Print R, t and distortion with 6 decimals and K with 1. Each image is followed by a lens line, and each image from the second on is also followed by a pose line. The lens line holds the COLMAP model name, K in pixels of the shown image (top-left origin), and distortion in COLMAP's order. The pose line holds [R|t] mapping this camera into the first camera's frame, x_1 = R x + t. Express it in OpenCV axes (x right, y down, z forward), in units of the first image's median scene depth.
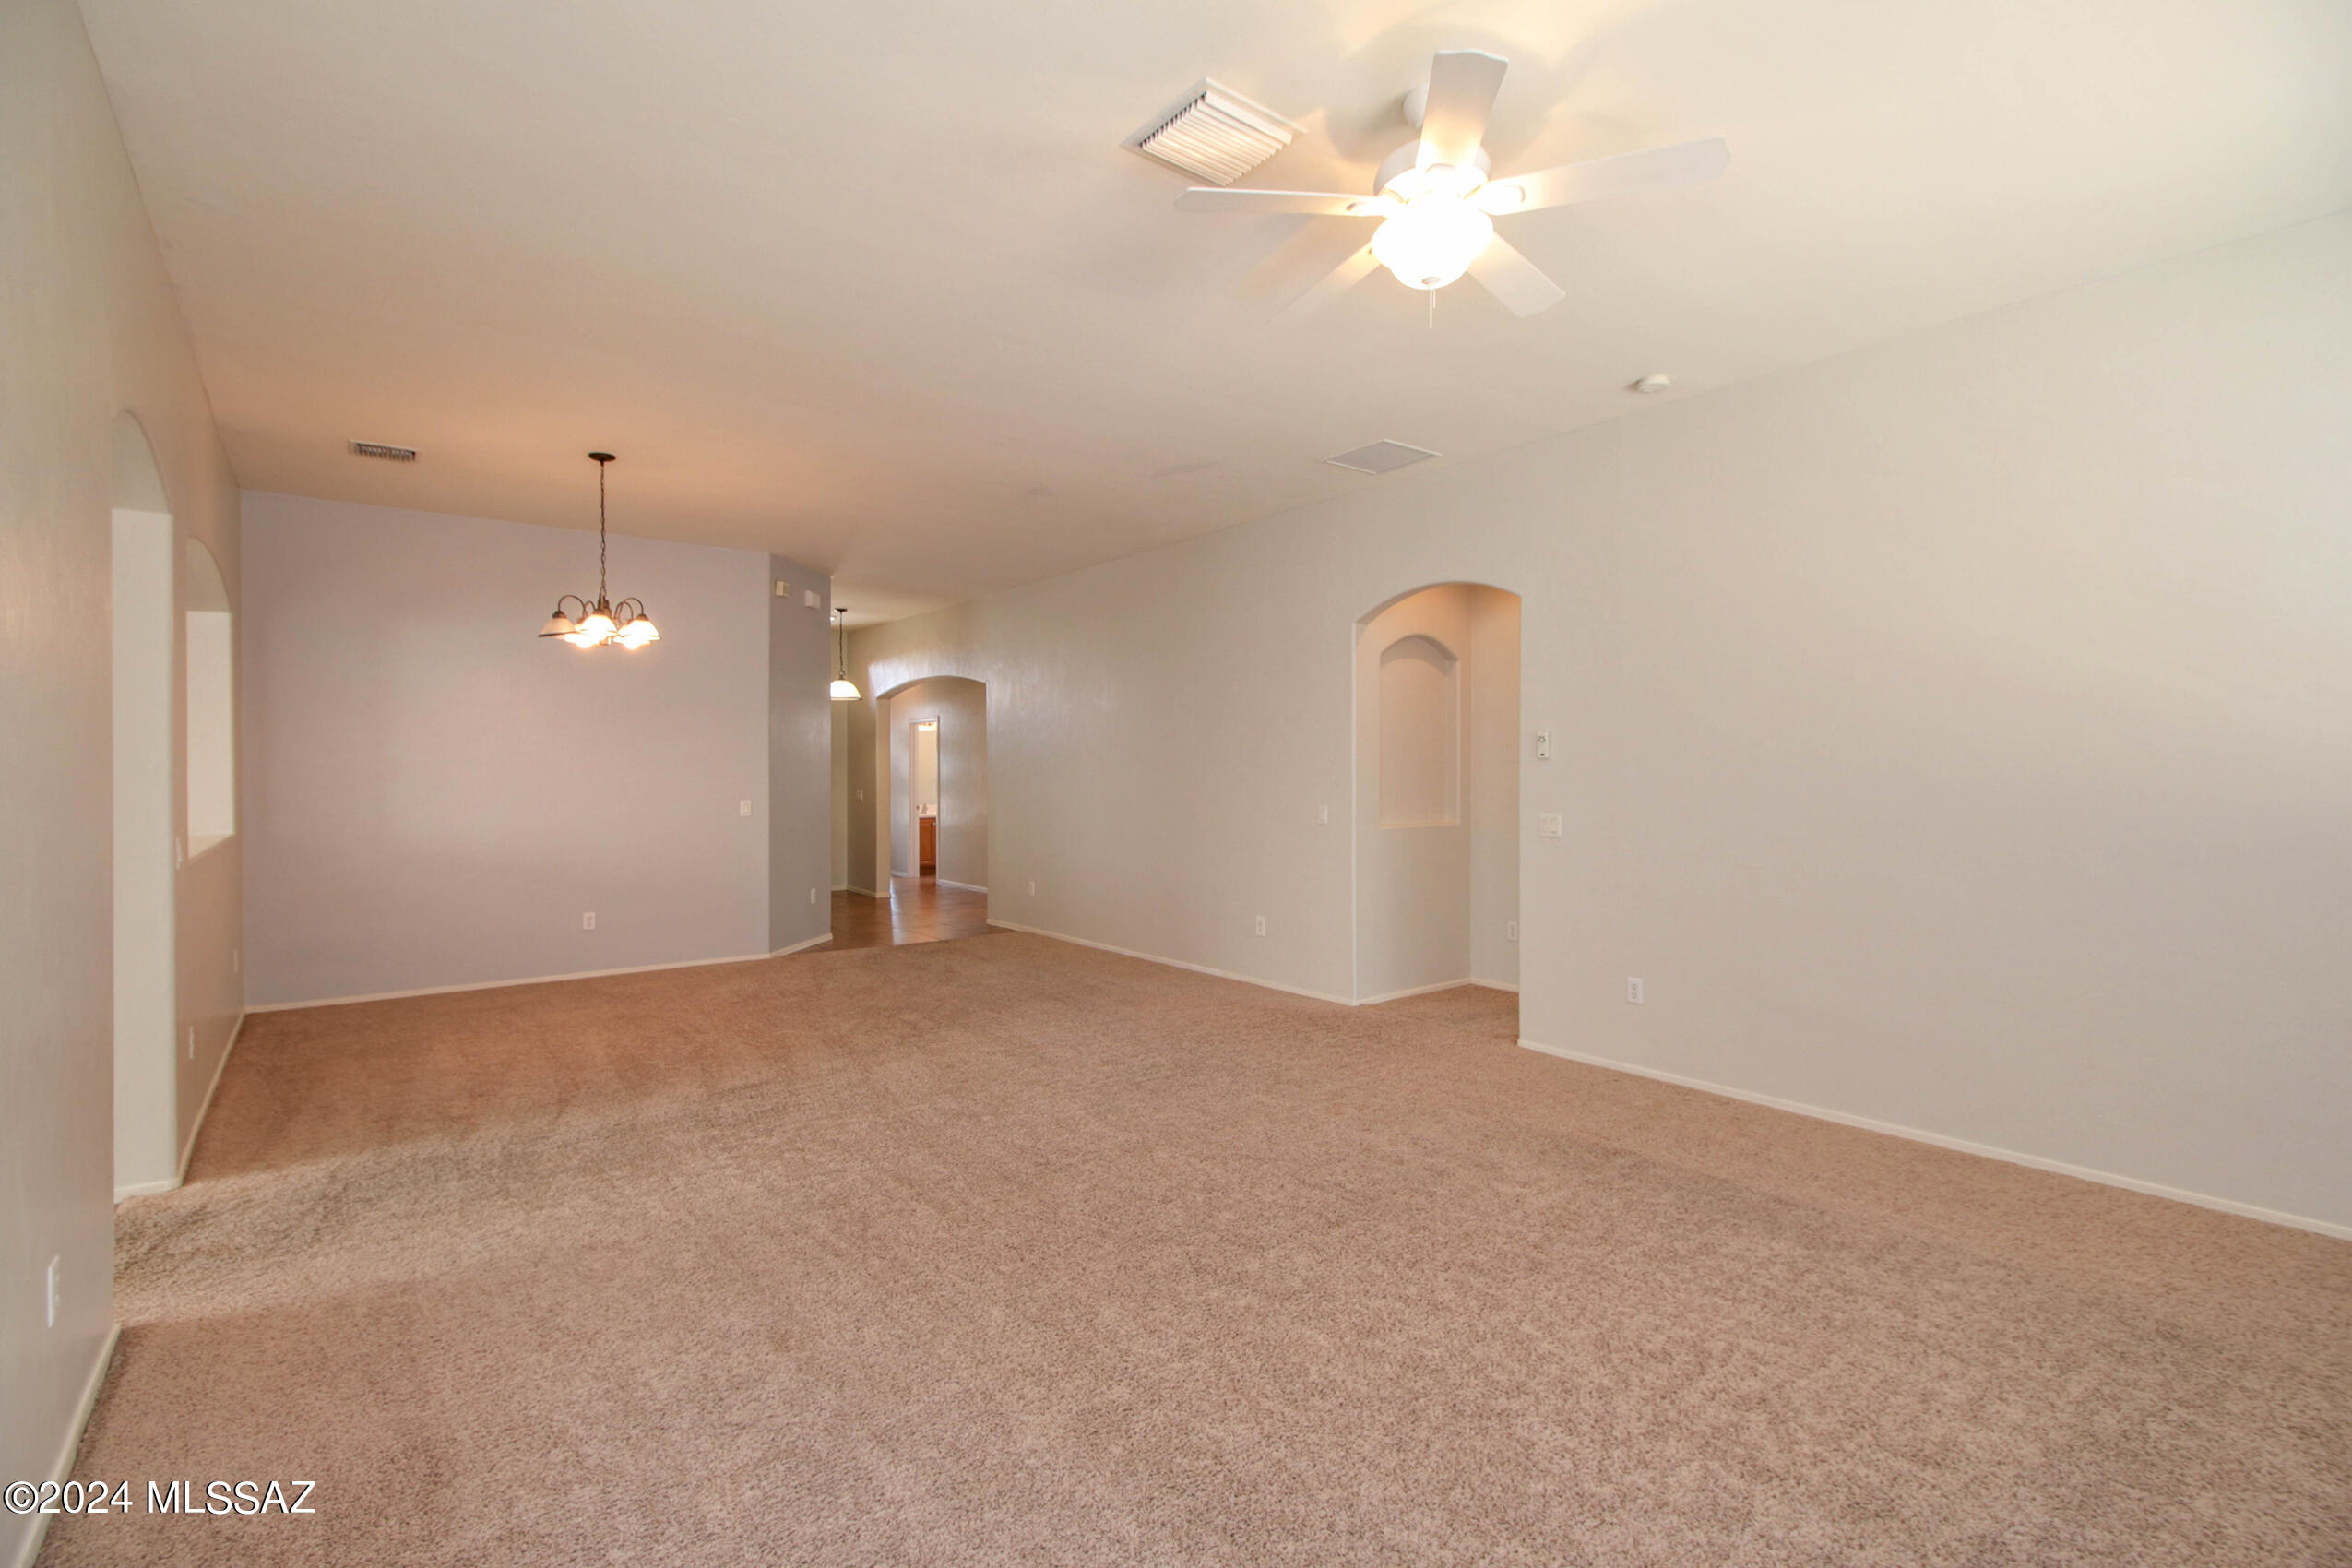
lens RADIAL K [[1073.5, 0, 1165.5], [0, 1073.5, 786.1], [0, 0, 1]] dist [0.003442, 0.000482]
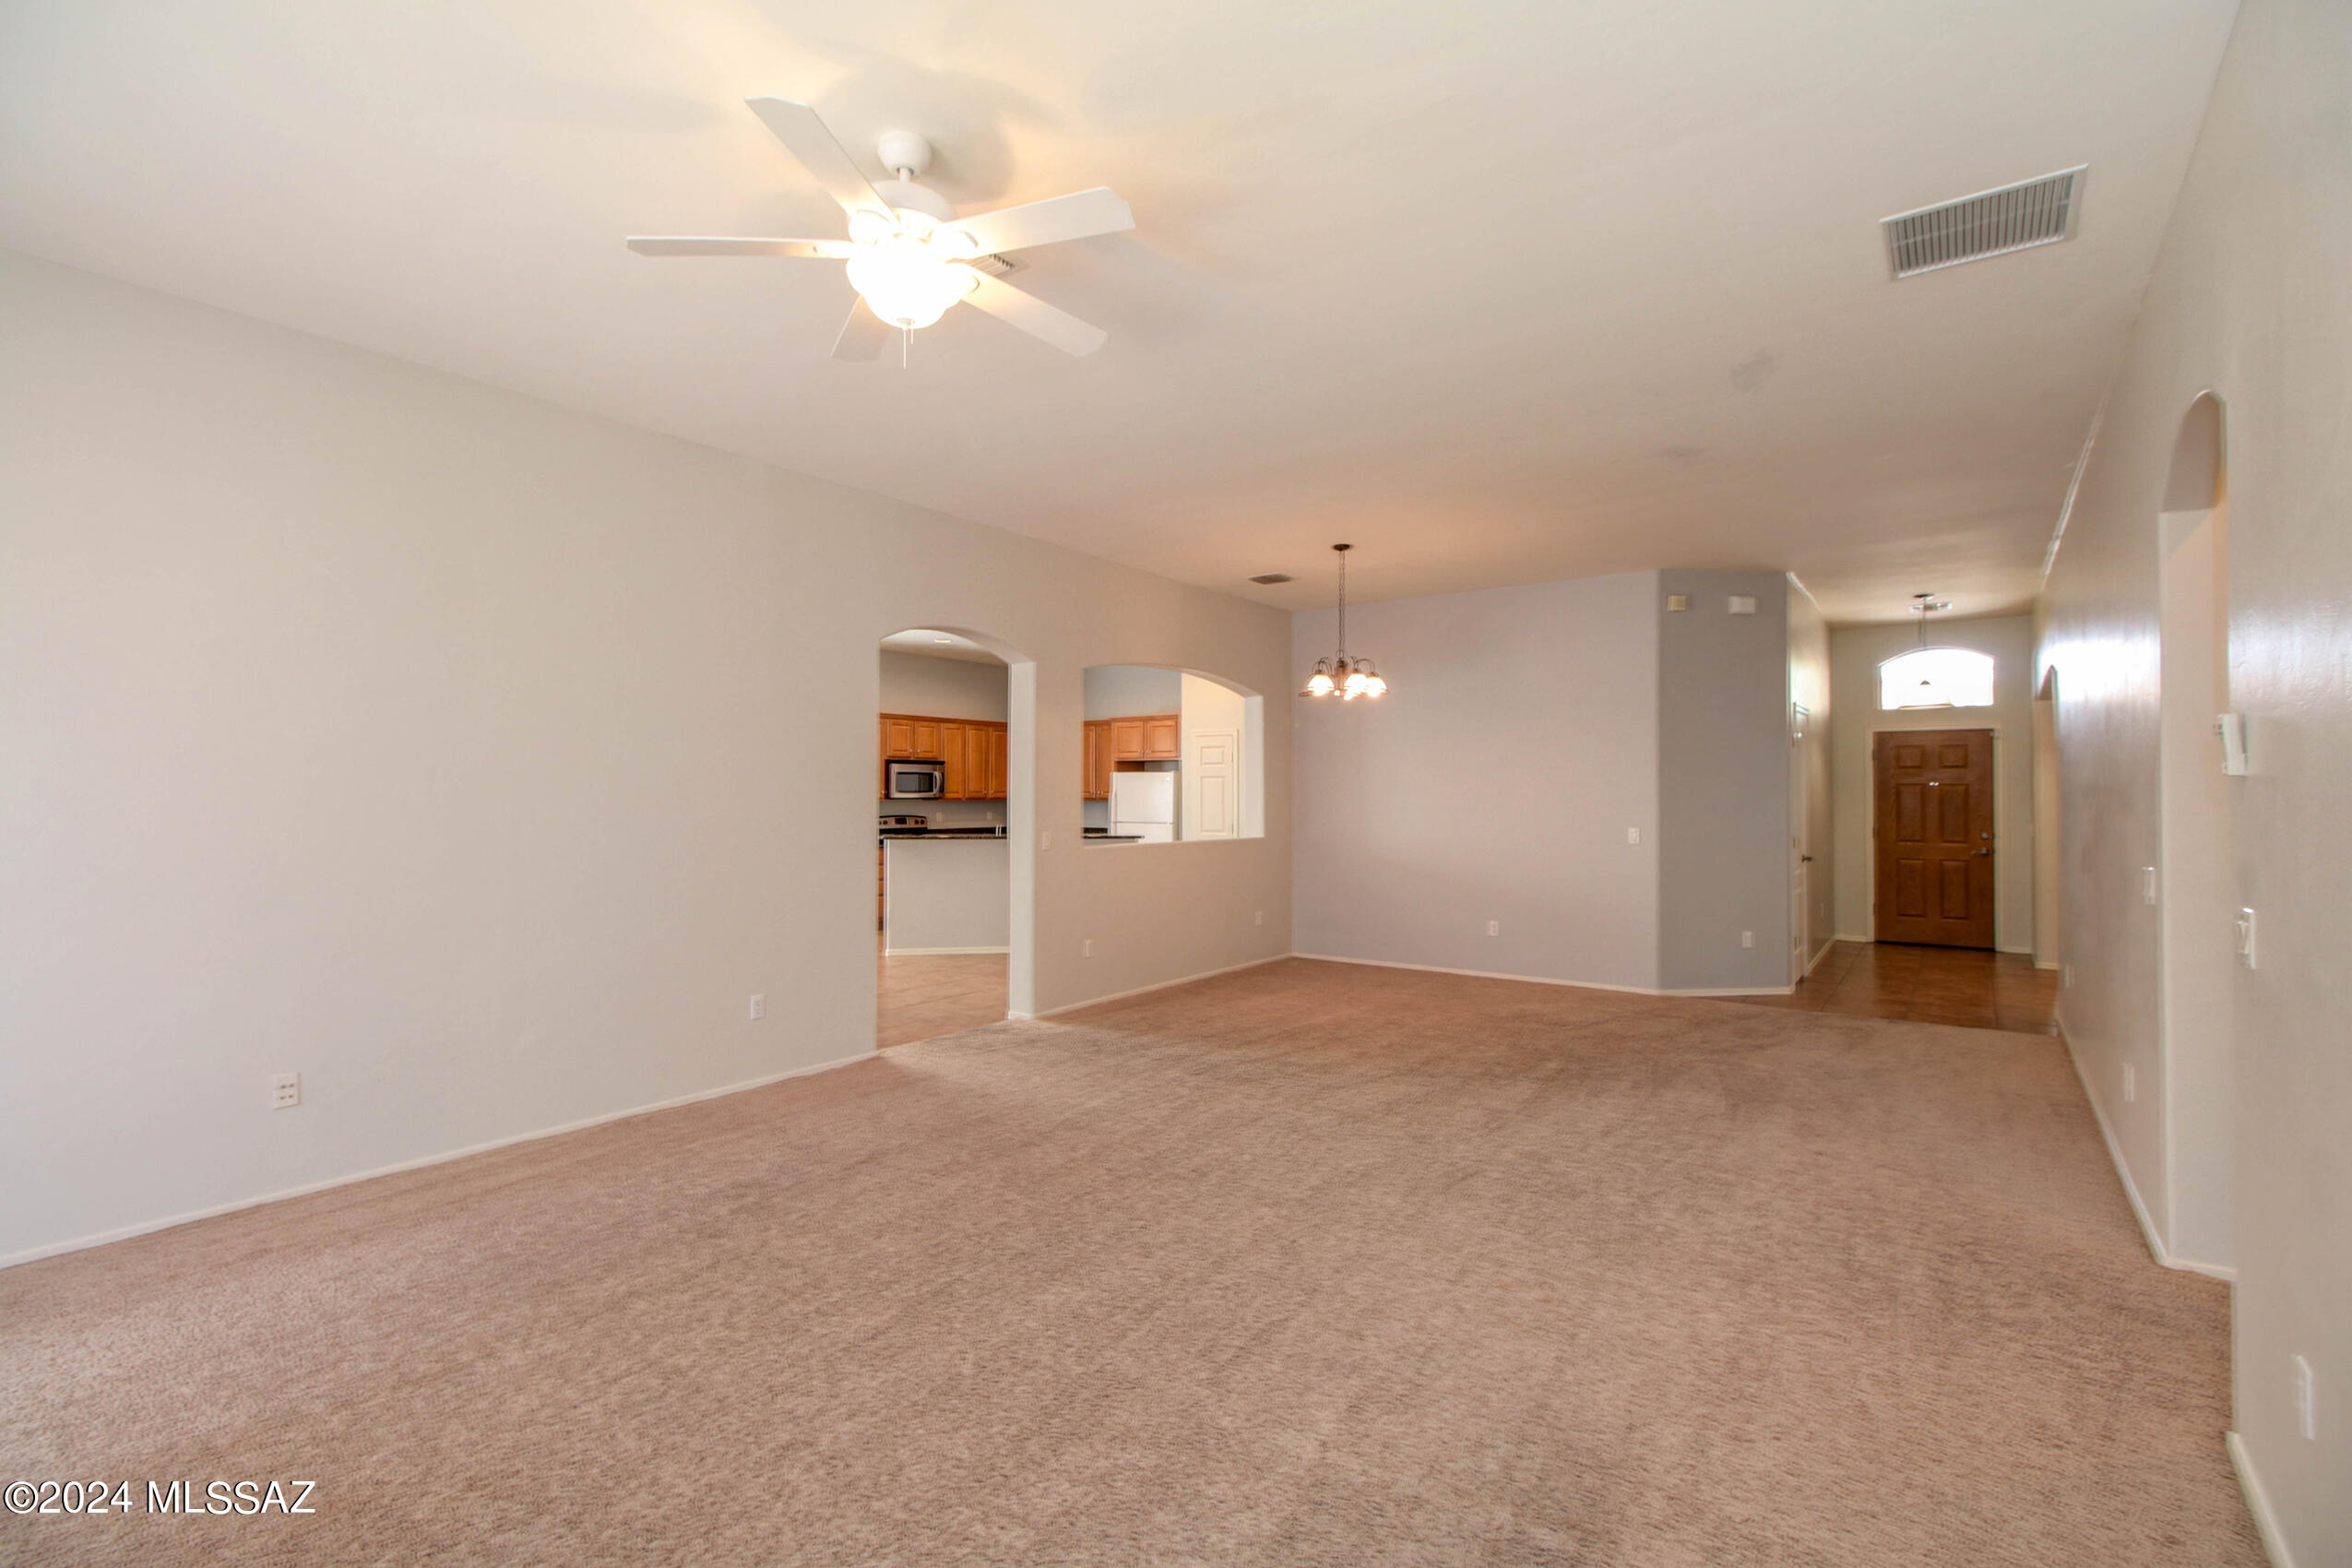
lens RADIAL K [[1073.5, 0, 1154.5], [0, 1073.5, 781.2], [0, 0, 1]] dist [0.003442, 0.000482]
pose [[0.264592, -0.011567, -0.964291, 0.620741], [-0.012887, 0.999796, -0.015529, -0.011445], [0.964274, 0.016536, 0.264389, 0.461728]]
